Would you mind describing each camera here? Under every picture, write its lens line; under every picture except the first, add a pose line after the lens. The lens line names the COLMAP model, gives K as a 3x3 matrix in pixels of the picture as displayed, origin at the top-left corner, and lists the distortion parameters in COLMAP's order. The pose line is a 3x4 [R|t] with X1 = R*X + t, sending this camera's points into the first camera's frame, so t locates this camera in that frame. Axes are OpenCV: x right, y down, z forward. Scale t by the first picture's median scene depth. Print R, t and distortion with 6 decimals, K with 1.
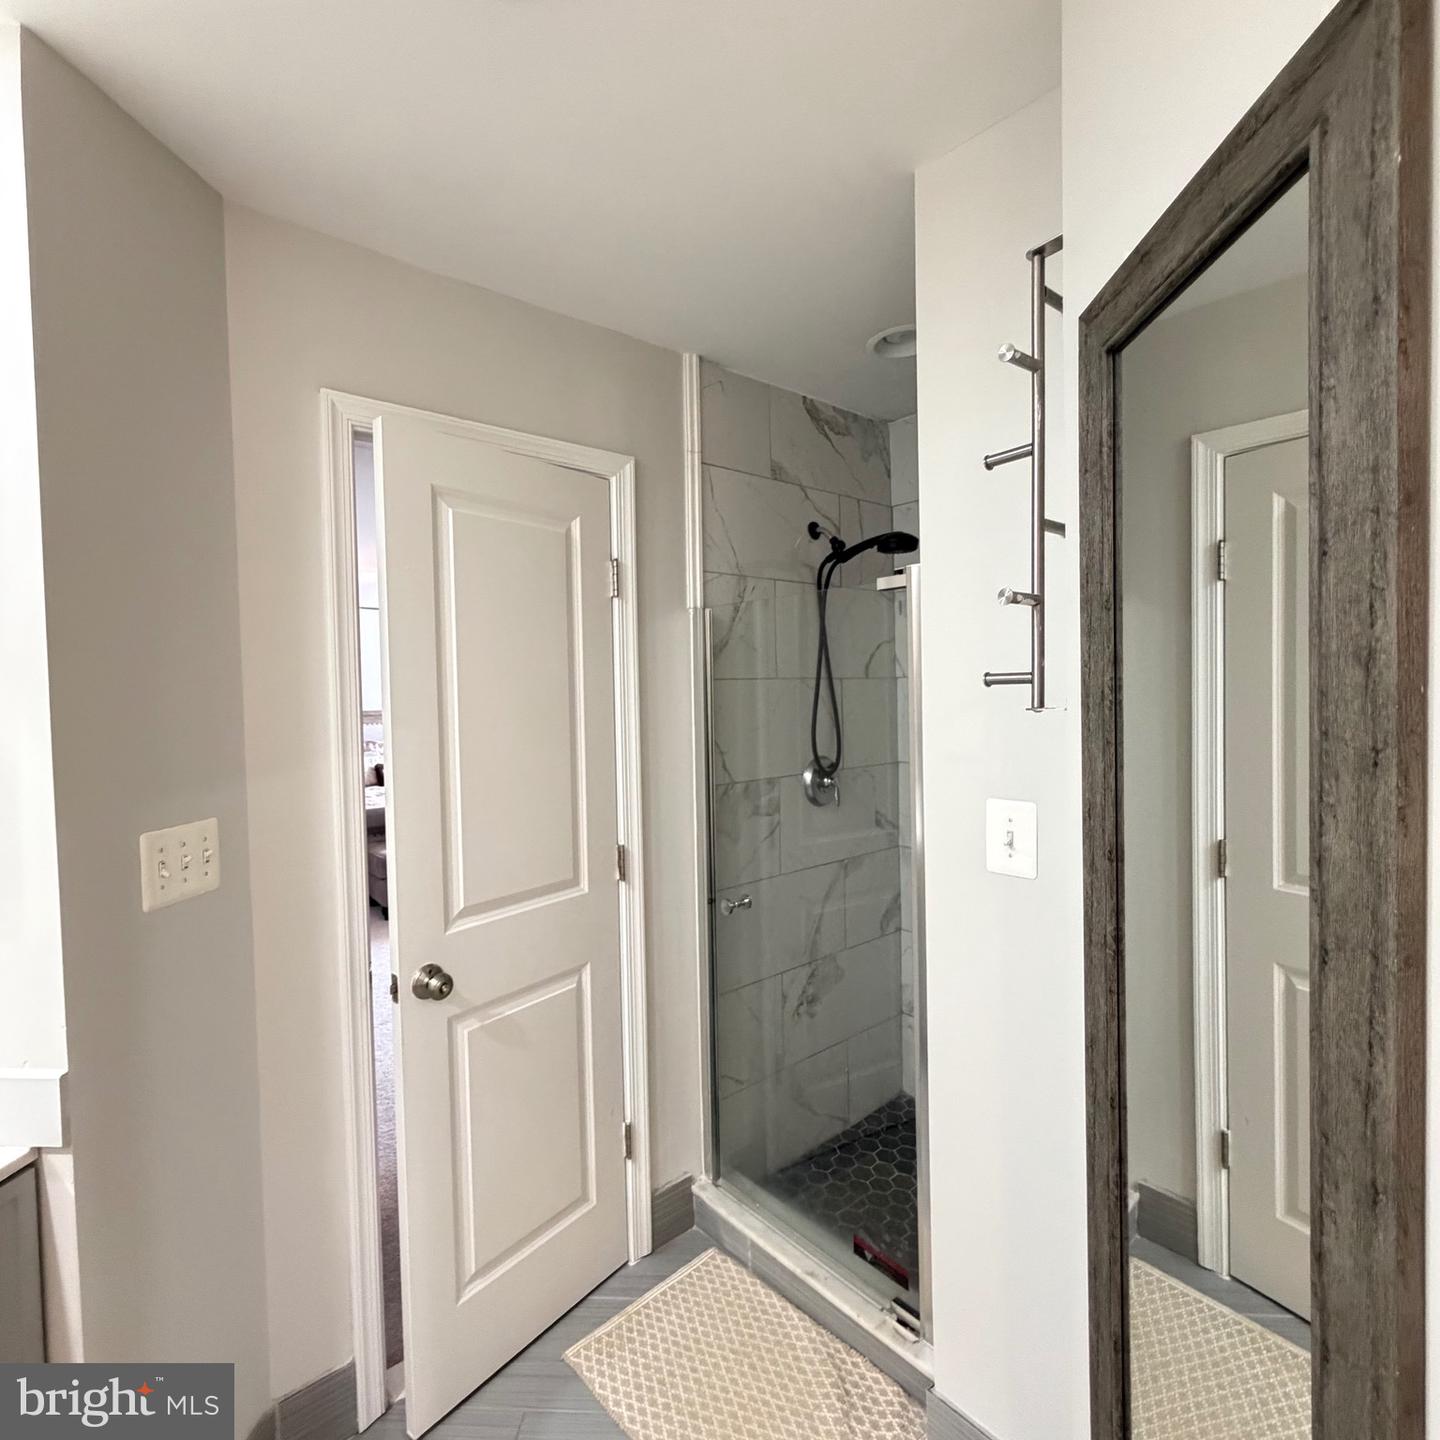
lens RADIAL K [[762.4, 0, 719.5], [0, 762.4, 714.6], [0, 0, 1]] dist [0.003178, -0.001425]
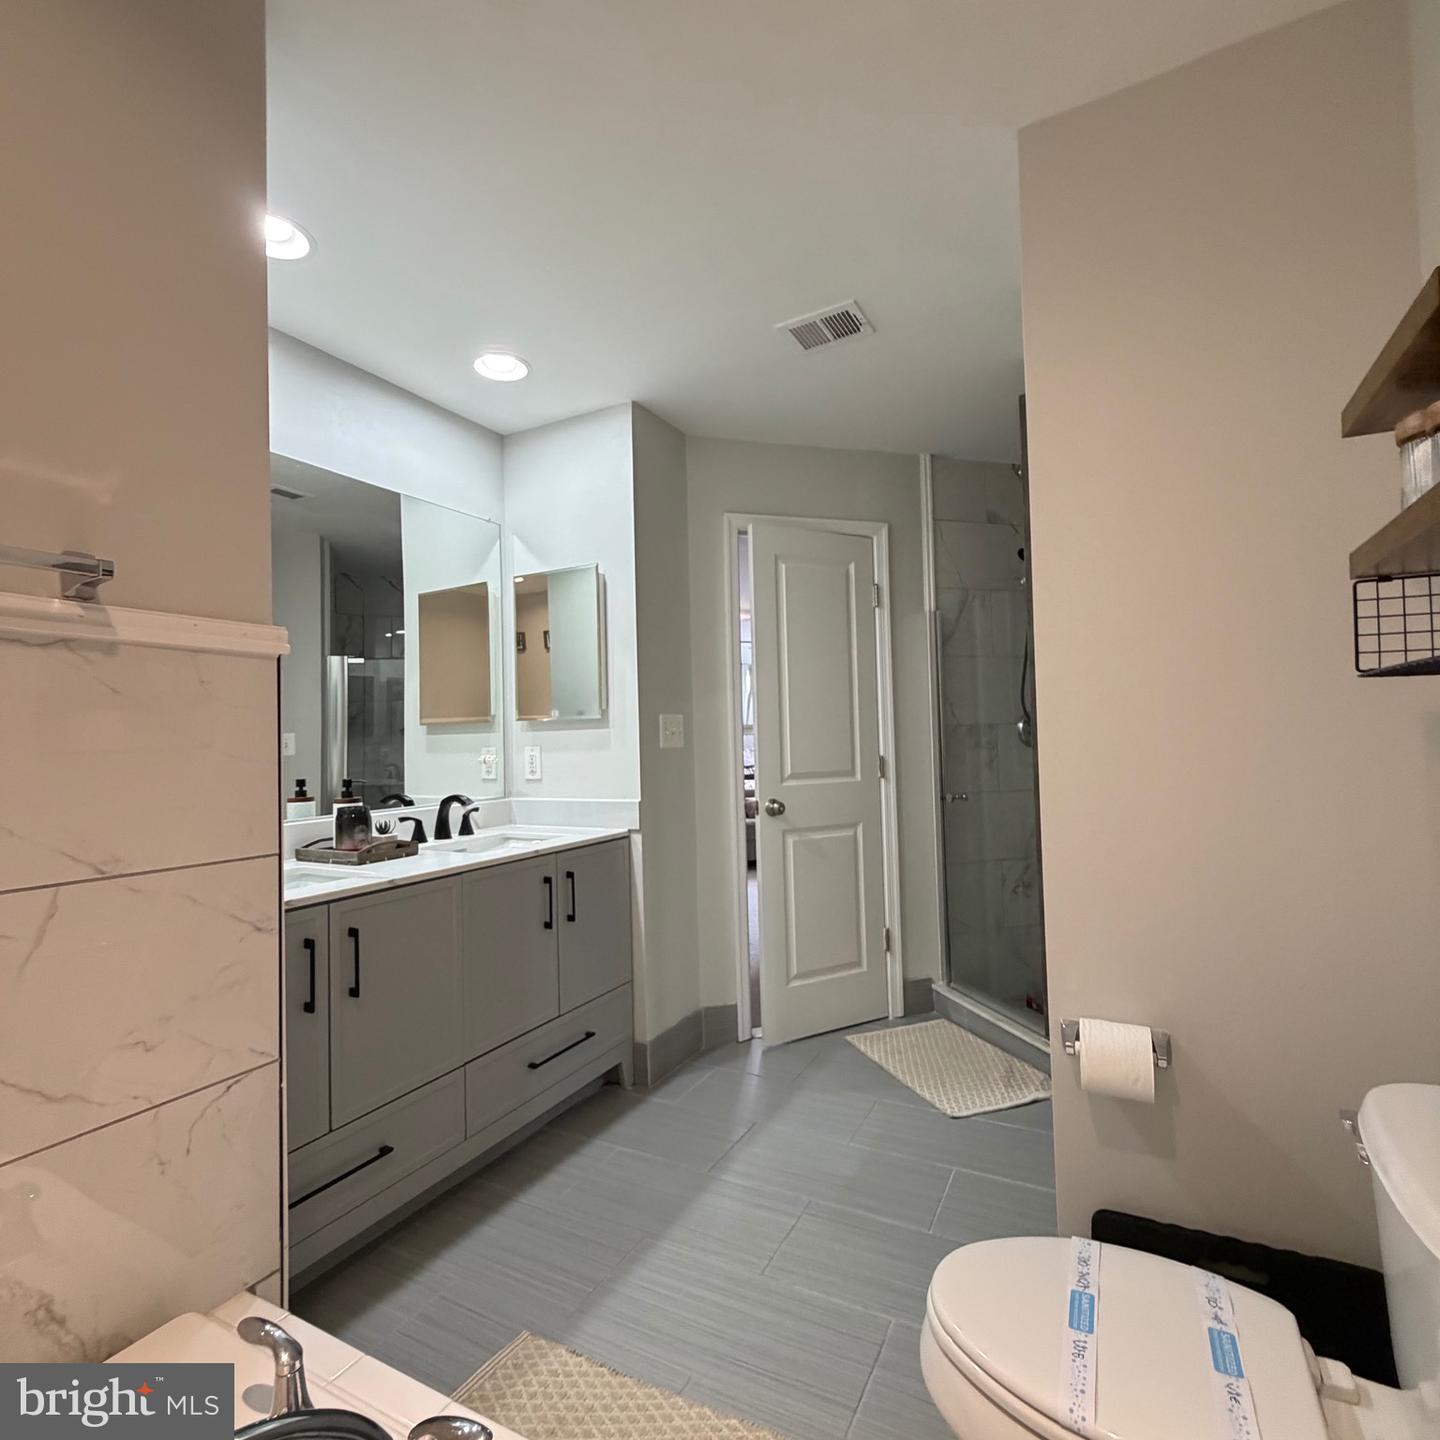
lens RADIAL K [[762.4, 0, 720.6], [0, 762.4, 716.8], [0, 0, 1]] dist [0.003178, -0.001425]
pose [[0.914678, -0.016359, -0.403852, 0.219606], [-0.004843, 0.998665, -0.051422, 0.173139], [0.404154, 0.048990, 0.913378, -0.649190]]
